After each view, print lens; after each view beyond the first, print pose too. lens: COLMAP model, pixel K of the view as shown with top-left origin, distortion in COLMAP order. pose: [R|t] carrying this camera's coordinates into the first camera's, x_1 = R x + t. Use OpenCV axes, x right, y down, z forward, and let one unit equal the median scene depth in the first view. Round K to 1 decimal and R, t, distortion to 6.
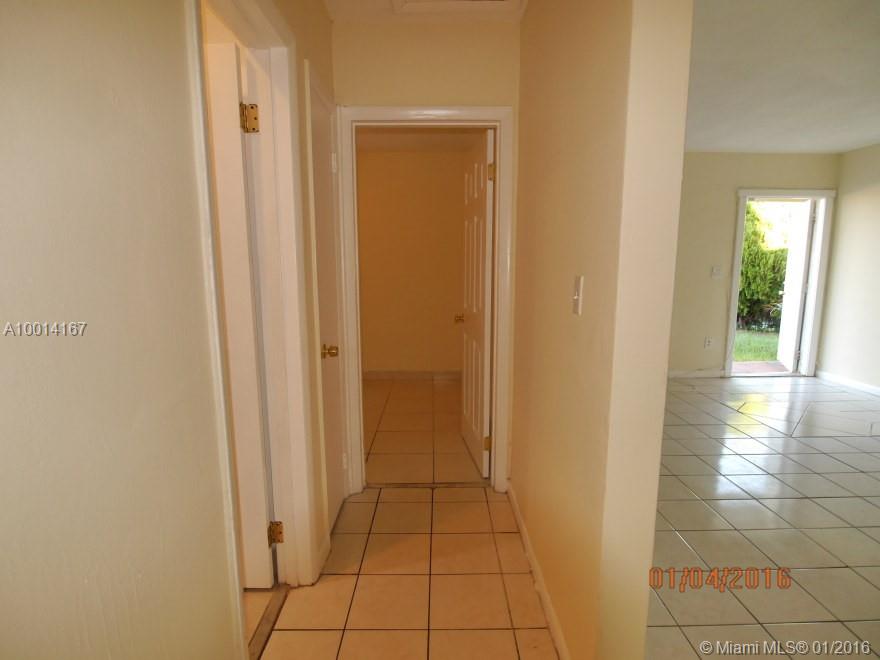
lens RADIAL K [[463.9, 0, 441.0], [0, 463.9, 337.2], [0, 0, 1]] dist [-0.000914, -0.018922]
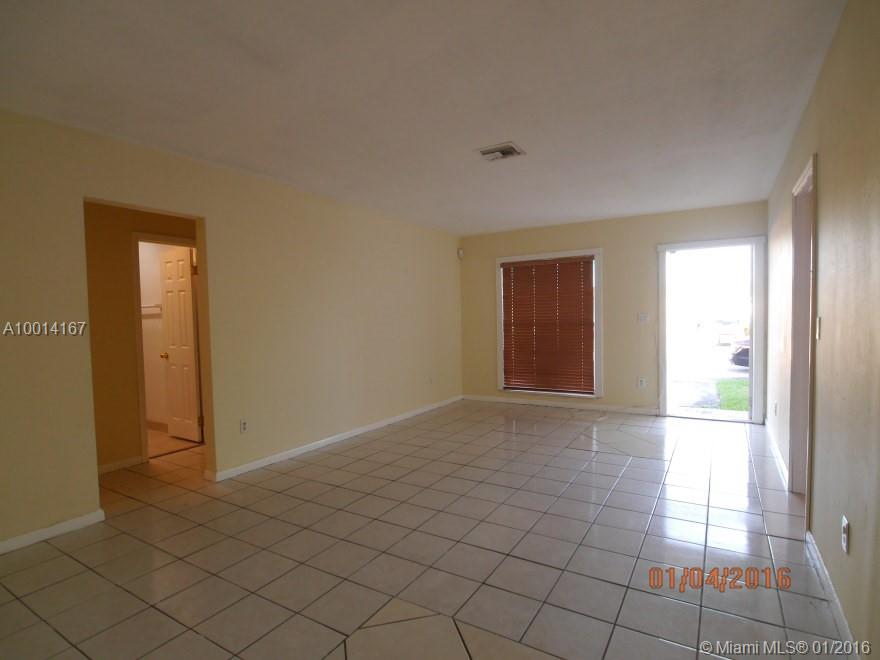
lens RADIAL K [[463.9, 0, 441.0], [0, 463.9, 337.2], [0, 0, 1]] dist [-0.000914, -0.018922]
pose [[0.851498, 0.015821, -0.524119, 0.755717], [-0.063378, 0.995322, -0.072921, 0.016578], [0.520513, 0.095309, 0.848518, -0.195079]]
